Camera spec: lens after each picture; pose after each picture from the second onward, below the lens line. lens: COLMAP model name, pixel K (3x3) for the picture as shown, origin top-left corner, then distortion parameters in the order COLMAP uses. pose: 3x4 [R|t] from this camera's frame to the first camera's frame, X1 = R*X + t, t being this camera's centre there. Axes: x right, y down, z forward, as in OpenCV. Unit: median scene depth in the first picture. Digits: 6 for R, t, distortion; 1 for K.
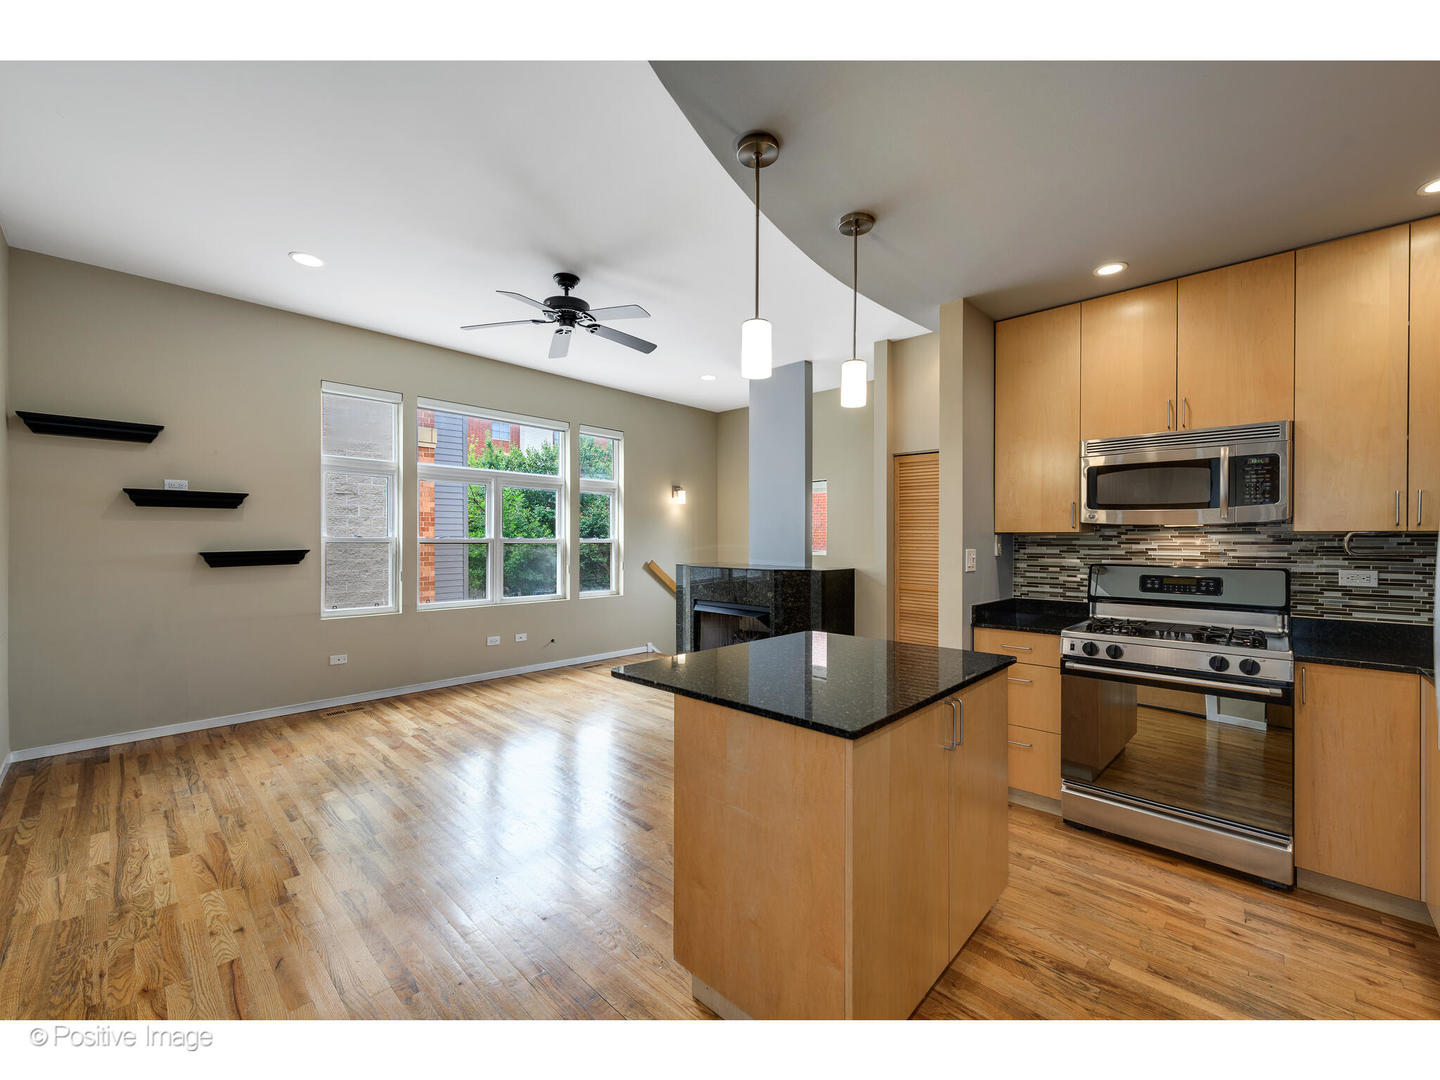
lens RADIAL K [[600.8, 0, 821.8], [0, 600.8, 540.3], [0, 0, 1]] dist [-0.003582, -0.000962]
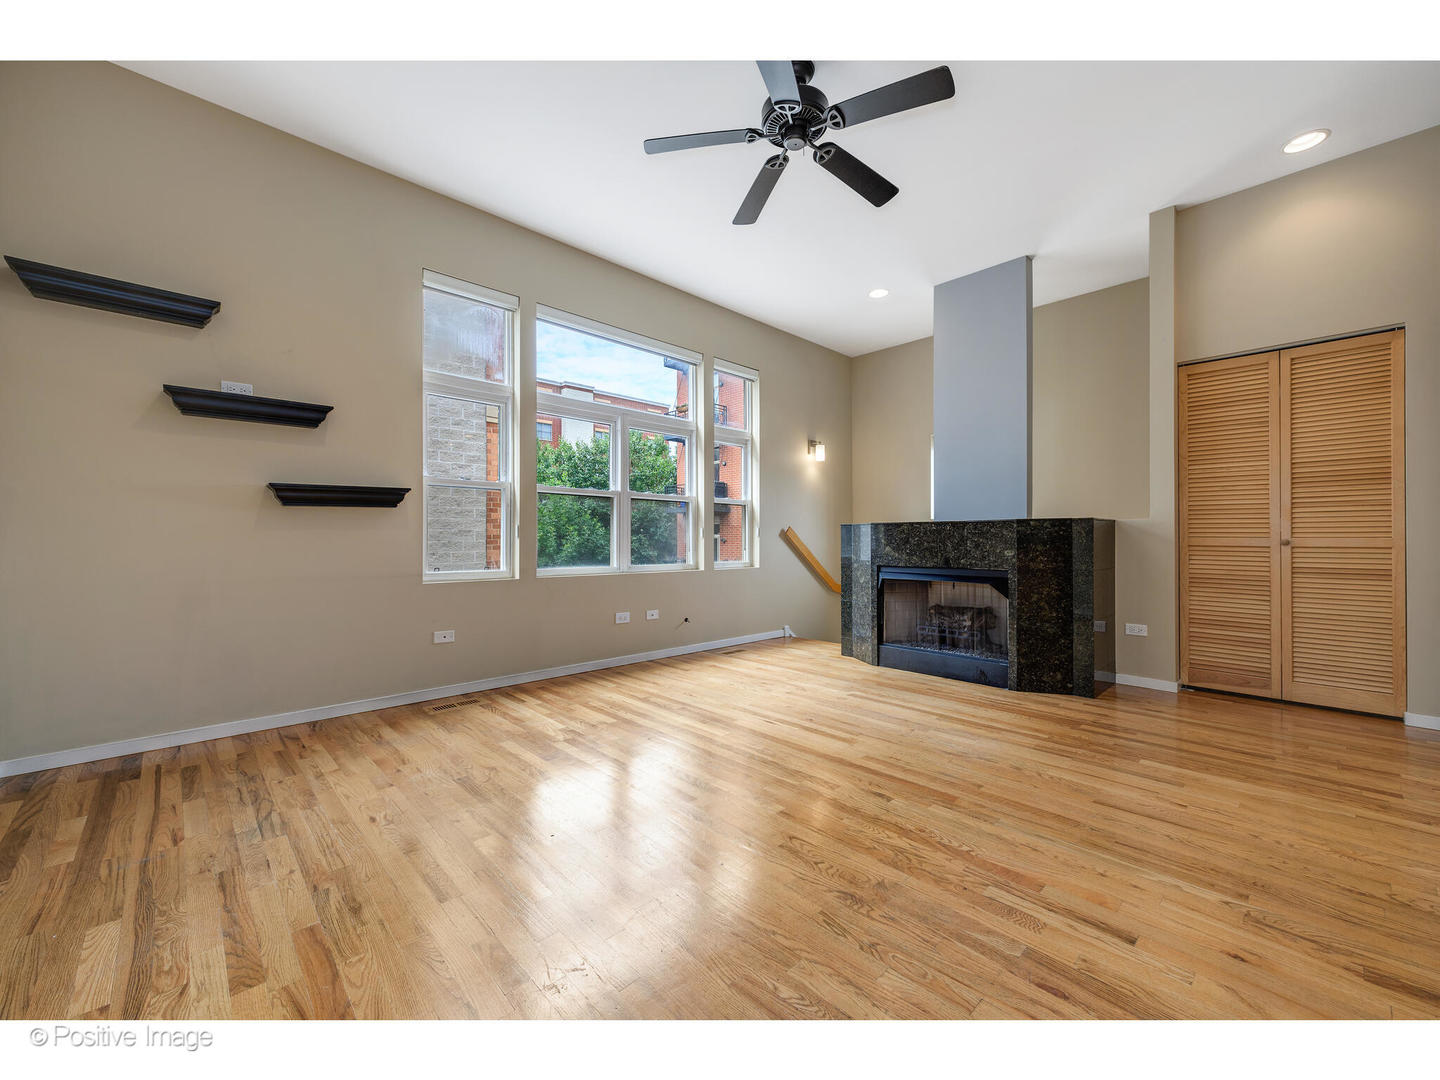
lens RADIAL K [[576.3, 0, 813.8], [0, 576.3, 543.8], [0, 0, 1]] dist [0.002330, -0.000844]
pose [[0.999386, -0.000139, -0.035044, -0.313358], [0.000104, 0.999999, -0.001006, 0.082194], [0.035044, 0.001002, 0.999385, 0.285083]]
